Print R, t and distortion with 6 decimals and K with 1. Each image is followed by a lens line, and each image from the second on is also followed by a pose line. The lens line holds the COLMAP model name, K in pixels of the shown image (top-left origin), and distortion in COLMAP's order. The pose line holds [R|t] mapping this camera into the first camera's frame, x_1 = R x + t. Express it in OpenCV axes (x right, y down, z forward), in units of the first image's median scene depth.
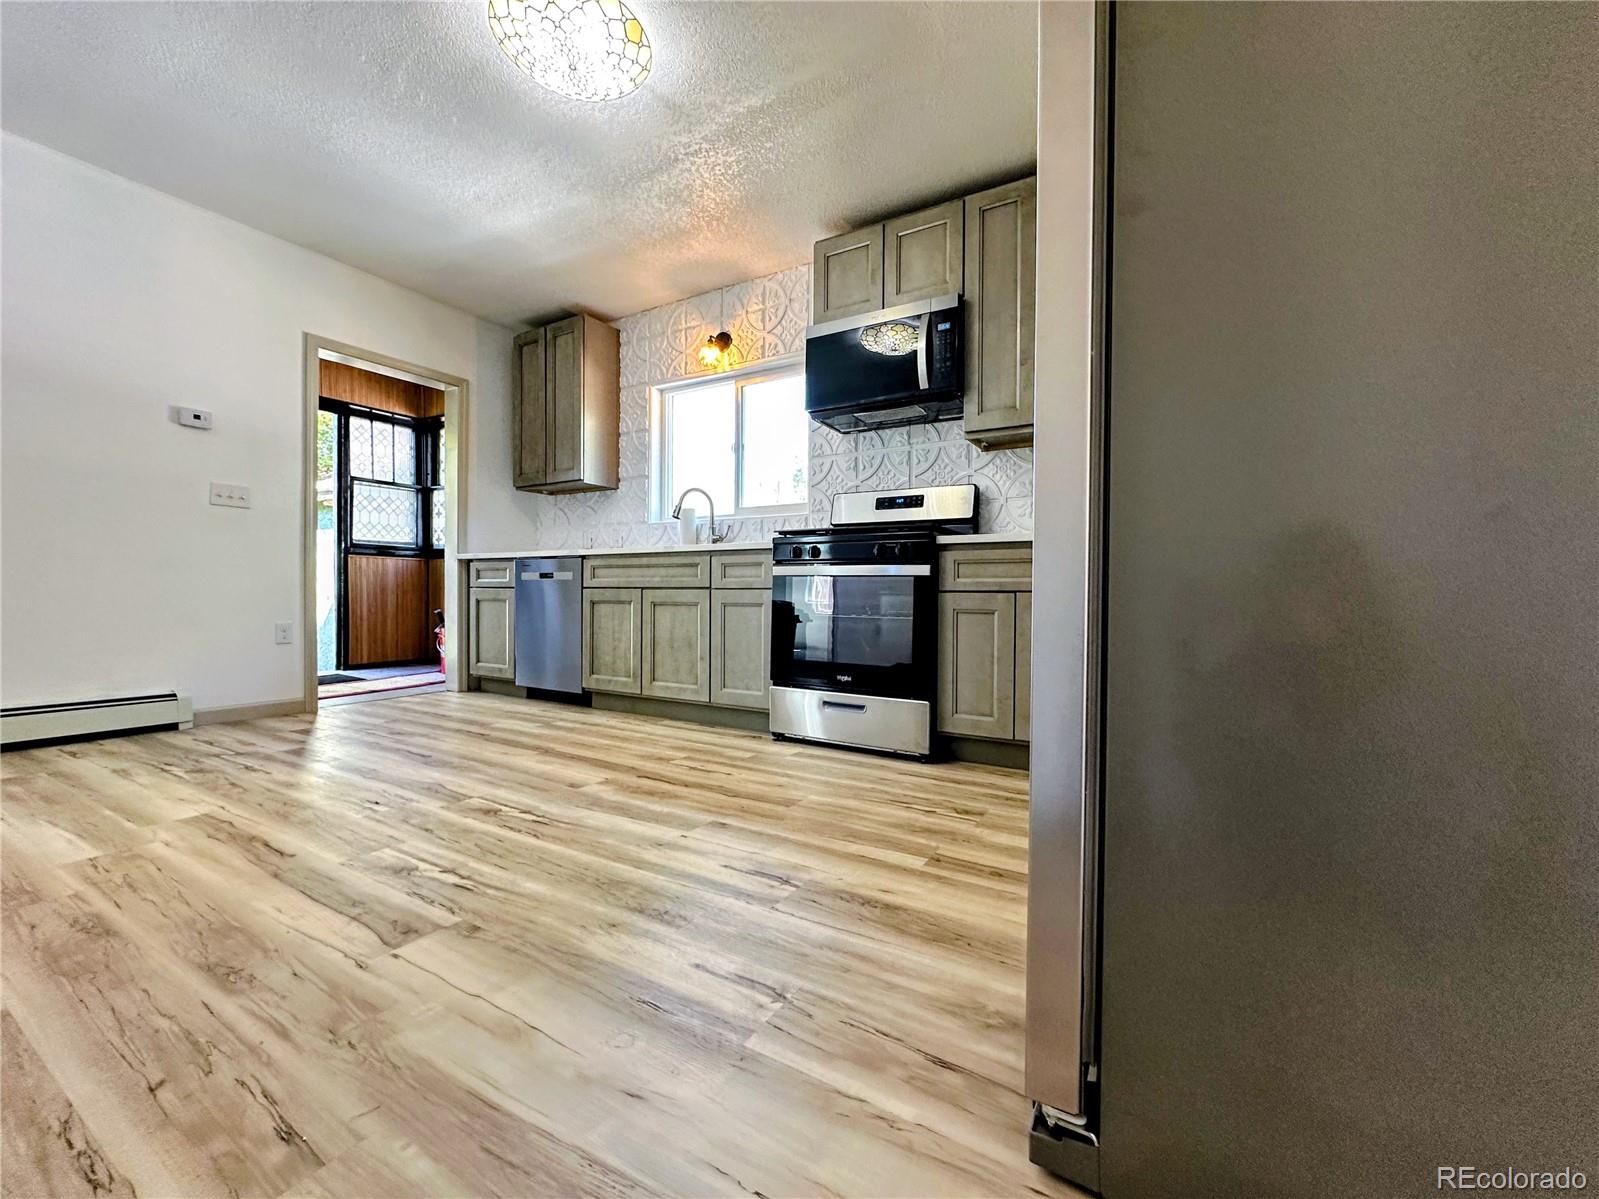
lens RADIAL K [[643.8, 0, 792.9], [0, 643.8, 597.7], [0, 0, 1]] dist [-0.004496, 0.000538]
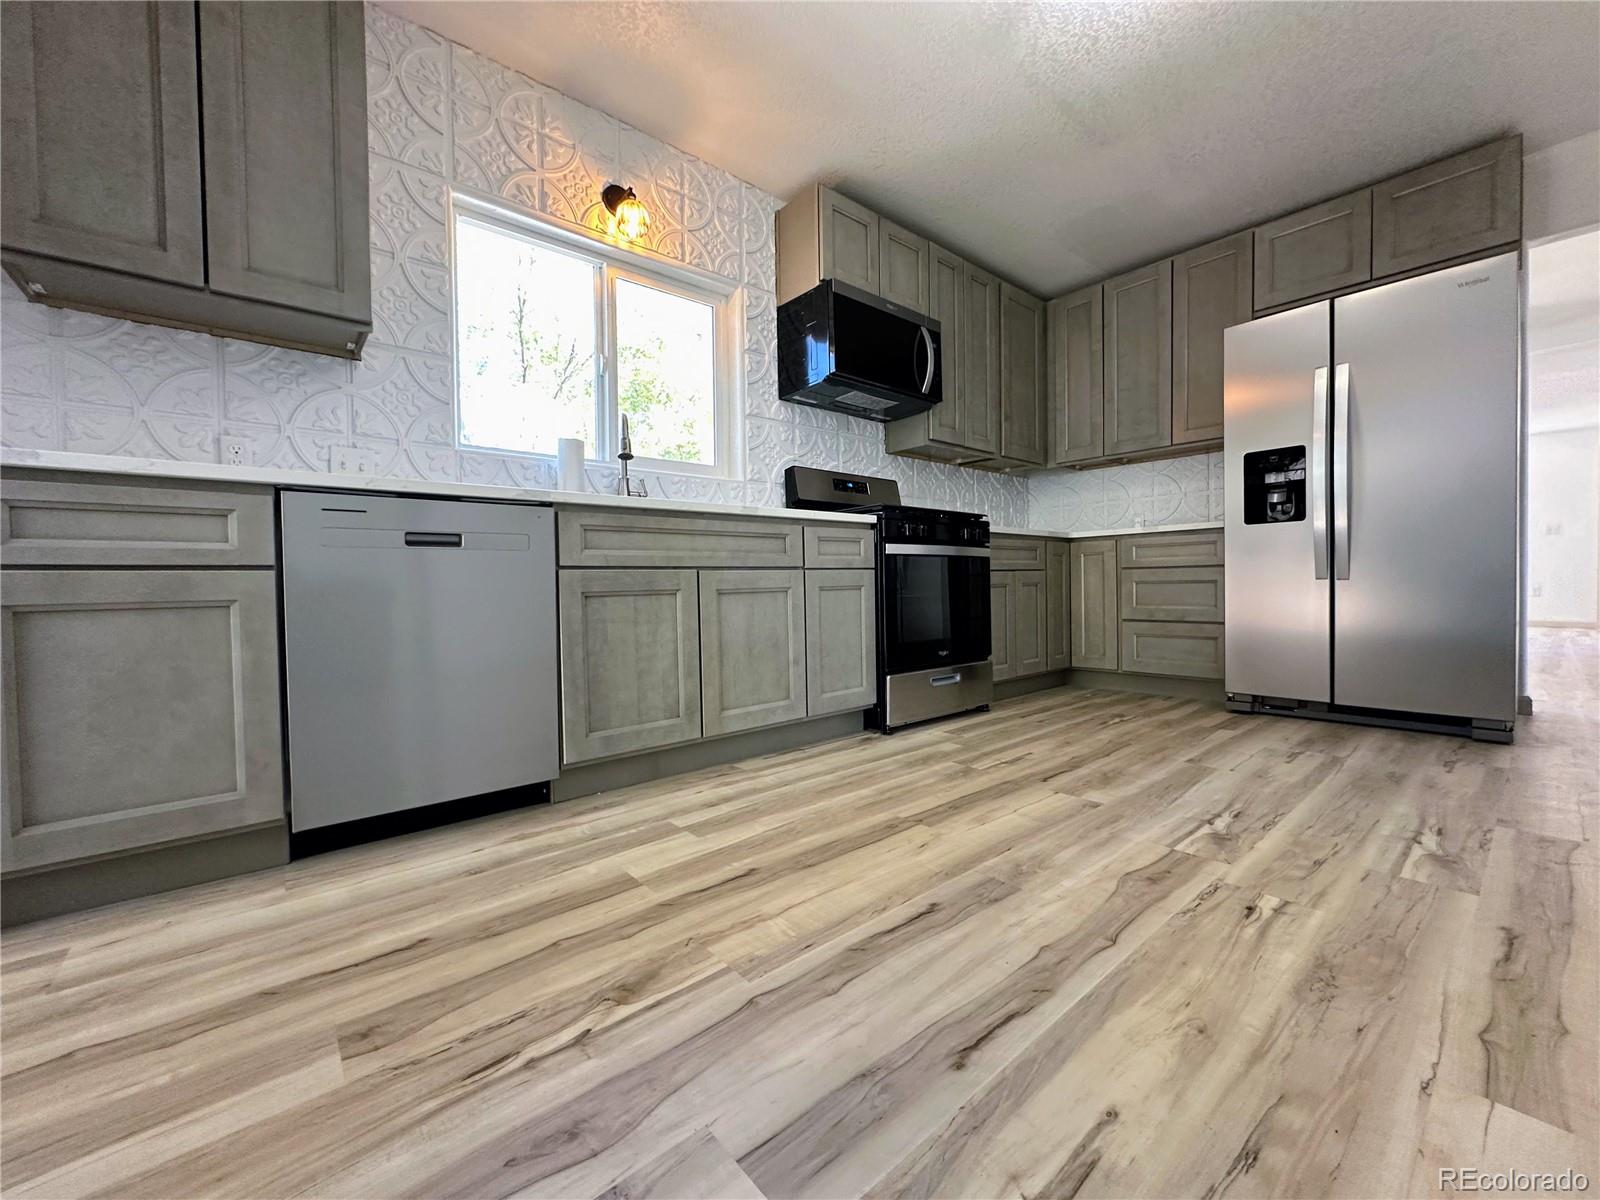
lens RADIAL K [[644.2, 0, 790.0], [0, 644.2, 599.7], [0, 0, 1]] dist [-0.004496, 0.000538]
pose [[0.322751, -0.037330, 0.945748, -1.081508], [0.026691, 0.999183, 0.030330, -0.001350], [-0.946108, 0.015454, 0.323484, 0.968903]]
